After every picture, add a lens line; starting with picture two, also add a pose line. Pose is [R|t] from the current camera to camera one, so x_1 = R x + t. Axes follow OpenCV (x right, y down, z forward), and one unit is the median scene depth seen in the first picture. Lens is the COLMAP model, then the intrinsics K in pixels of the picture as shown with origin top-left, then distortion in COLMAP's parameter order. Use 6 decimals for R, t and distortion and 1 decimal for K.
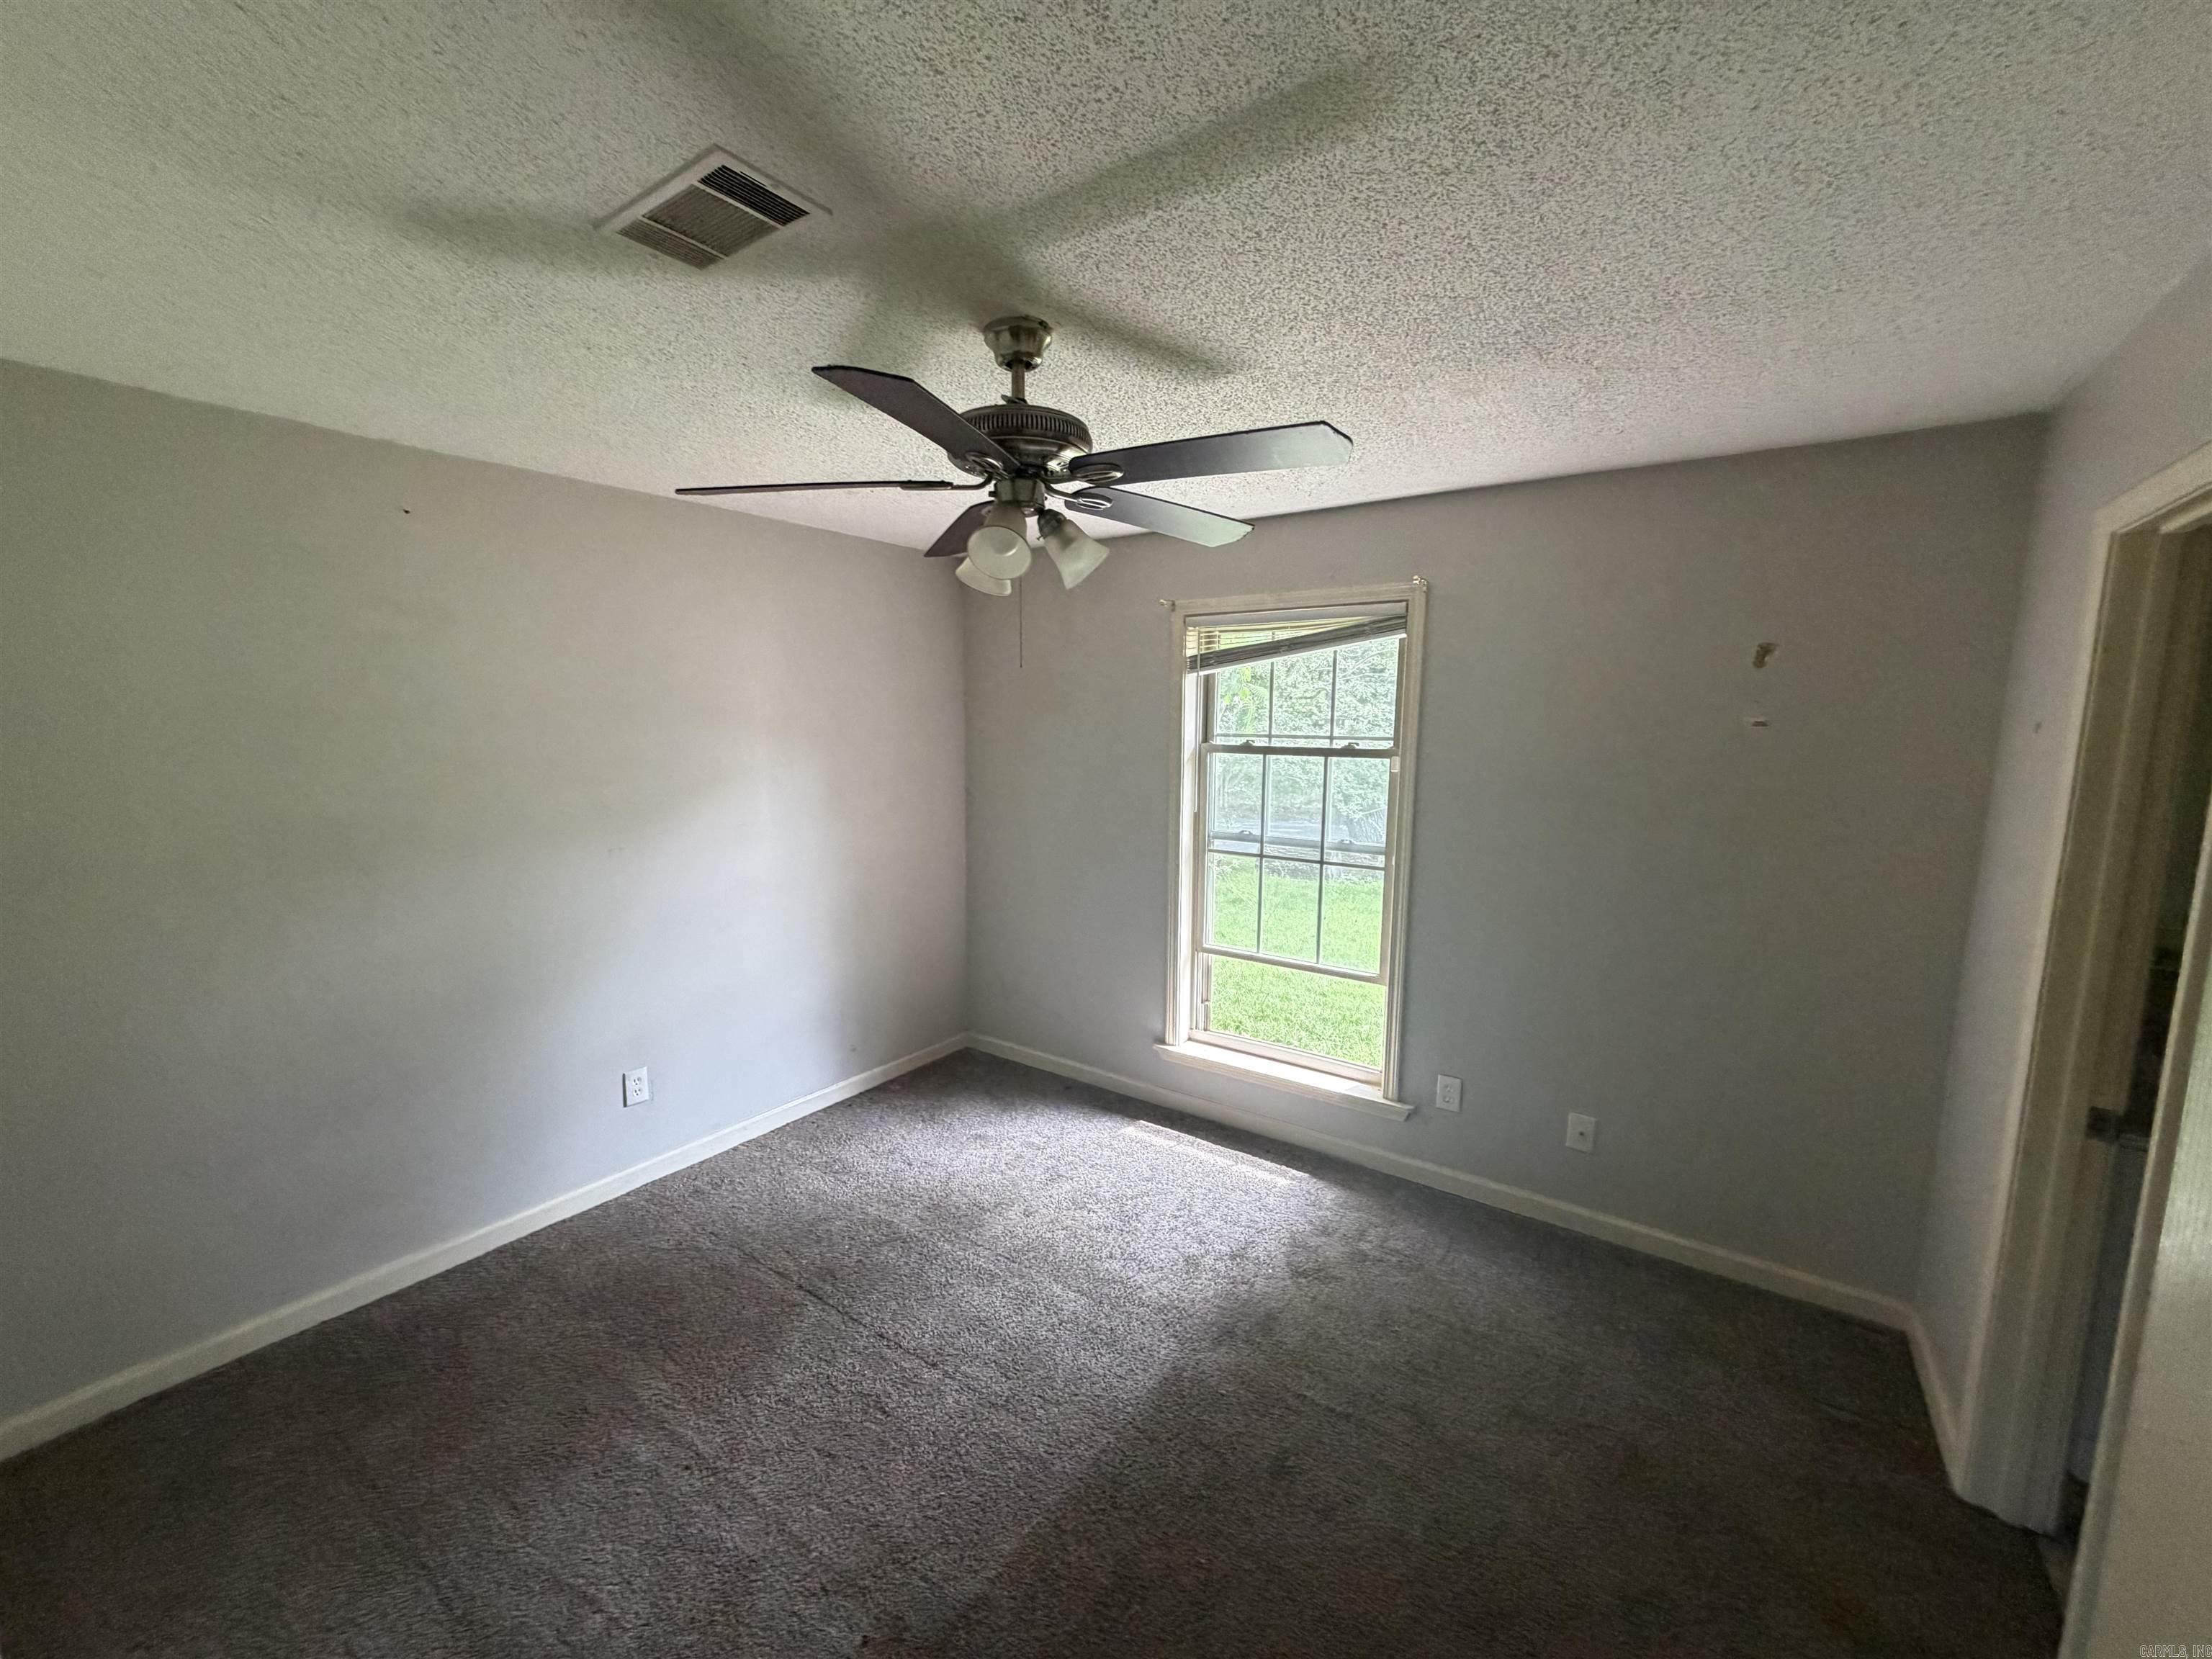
lens RADIAL K [[889.6, 0, 1104.7], [0, 889.6, 832.6], [0, 0, 1]] dist [-0.000427, -0.000081]
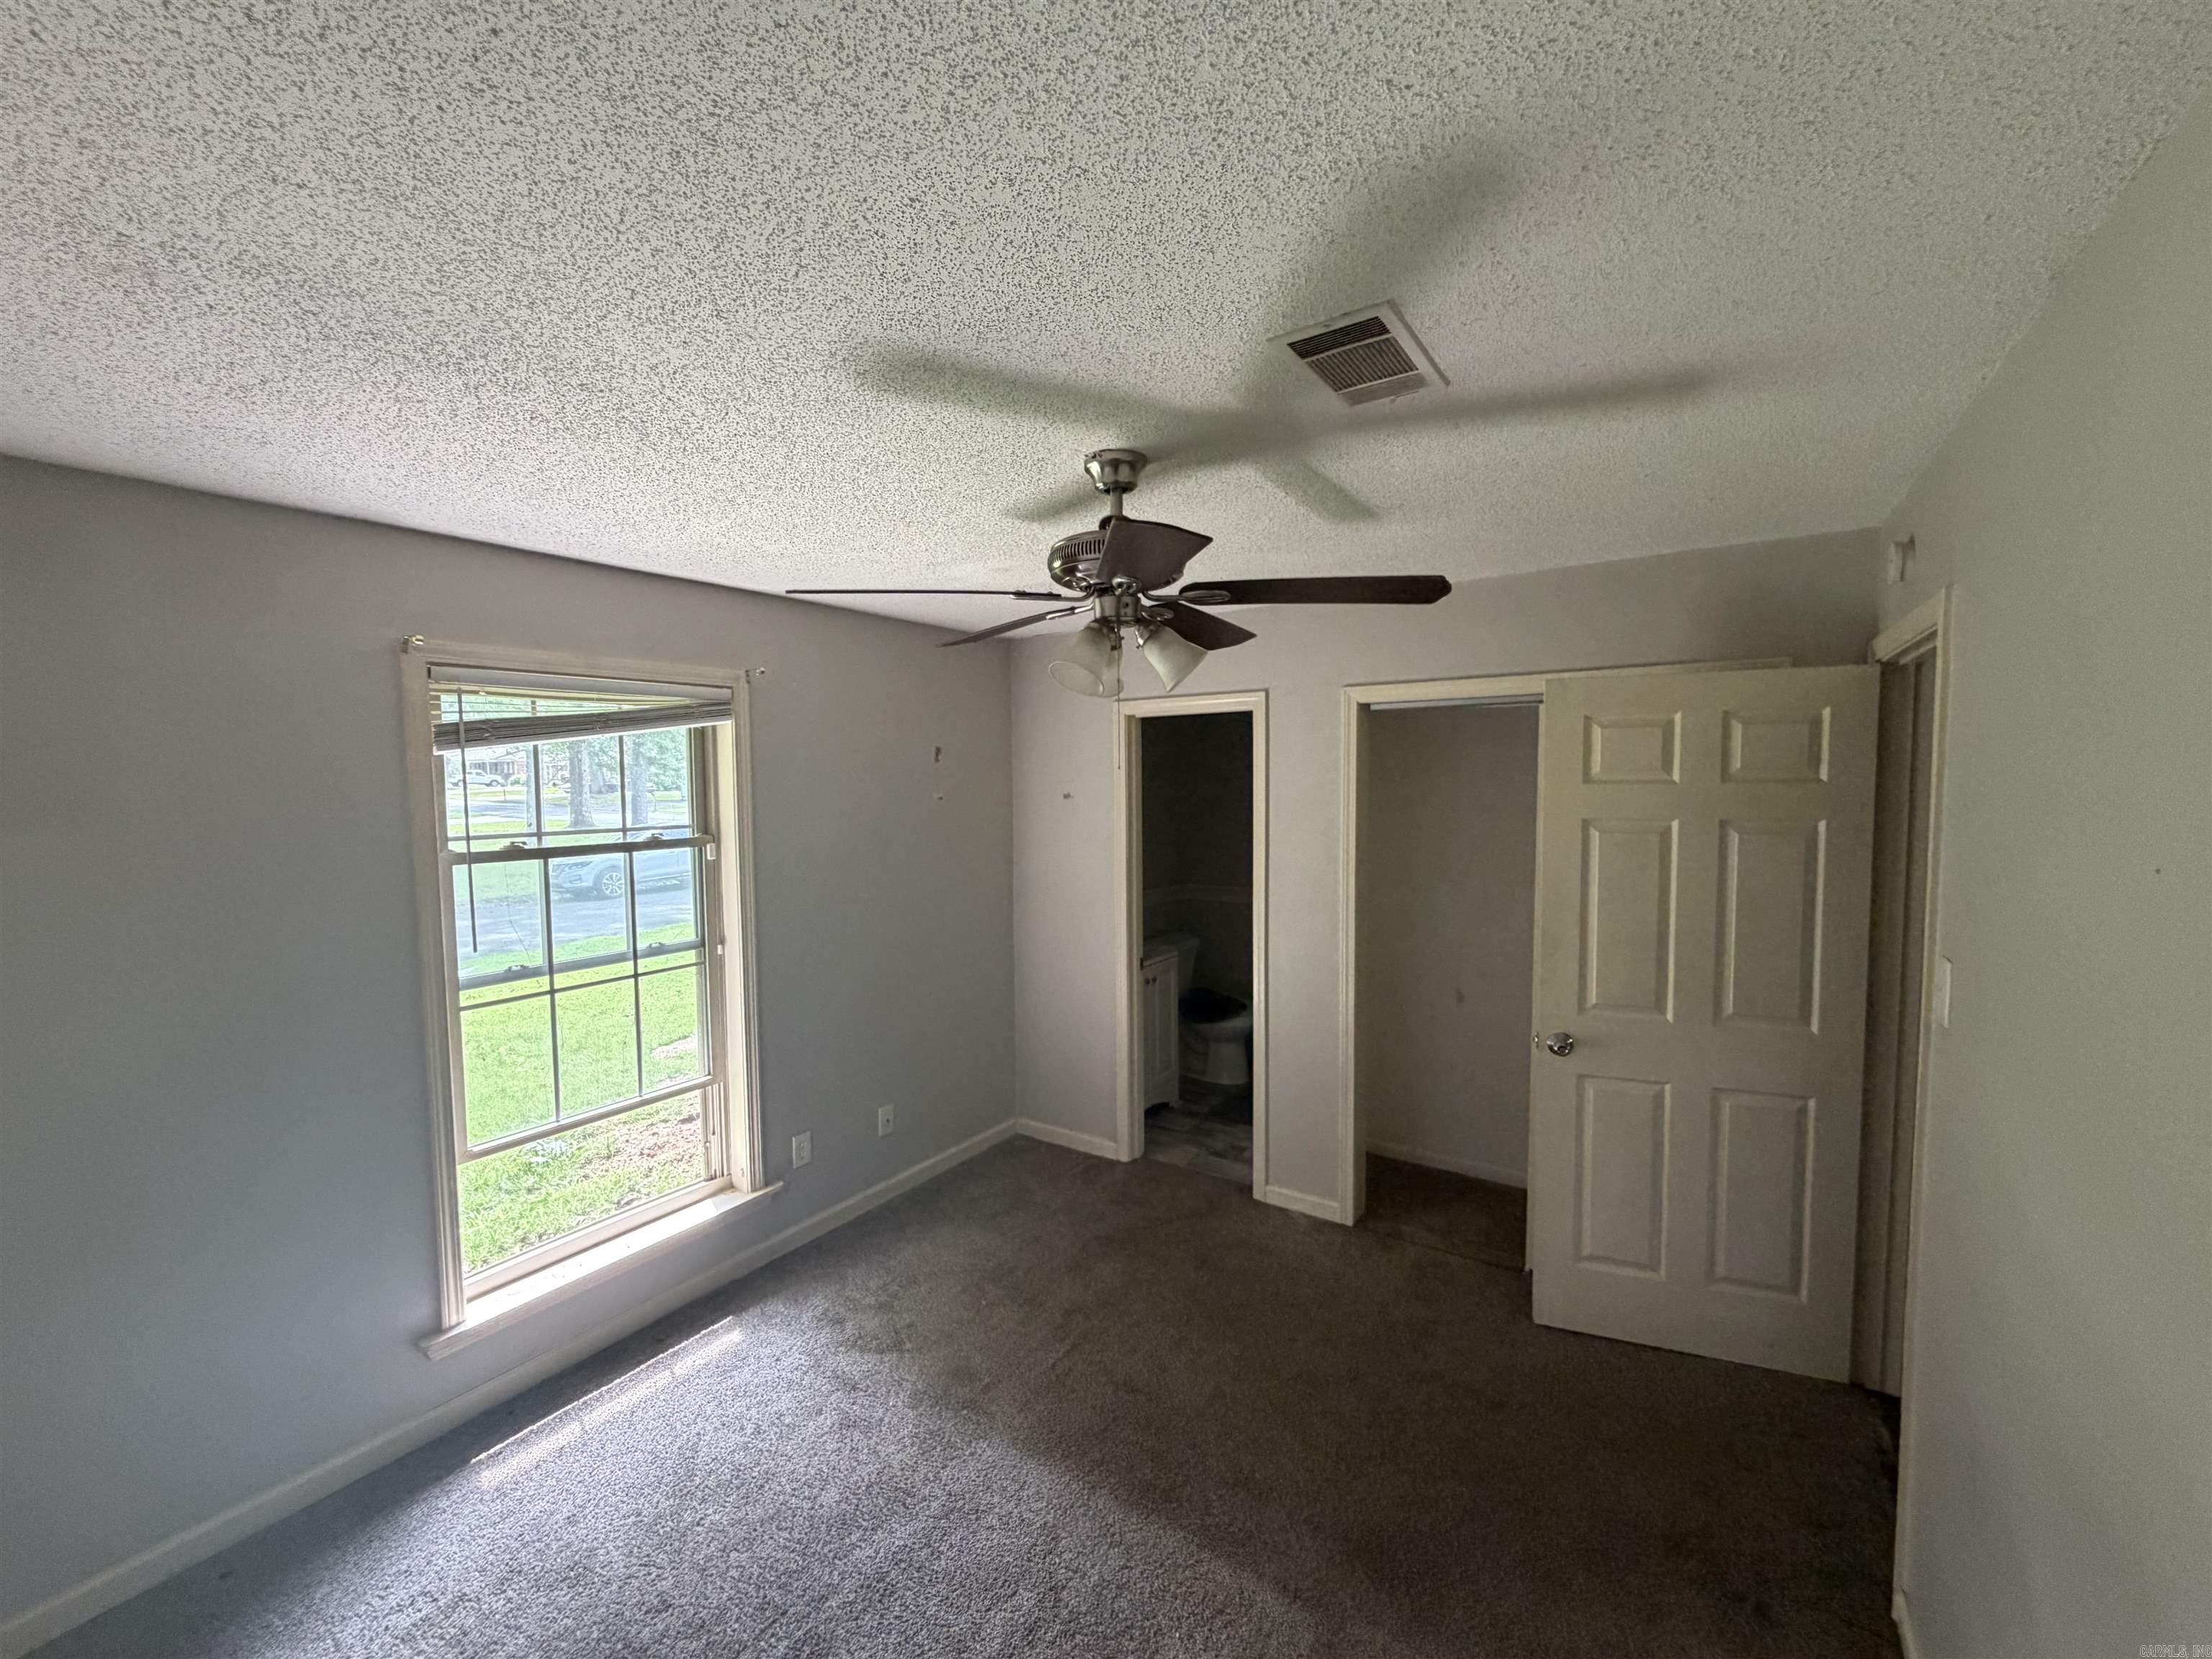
lens RADIAL K [[889.6, 0, 1103.3], [0, 889.6, 831.4], [0, 0, 1]] dist [-0.000427, -0.000081]
pose [[-0.017022, -0.070480, 0.997368, -0.621407], [0.141024, 0.987371, 0.072180, -0.104193], [-0.989860, 0.141882, -0.006867, 0.563523]]
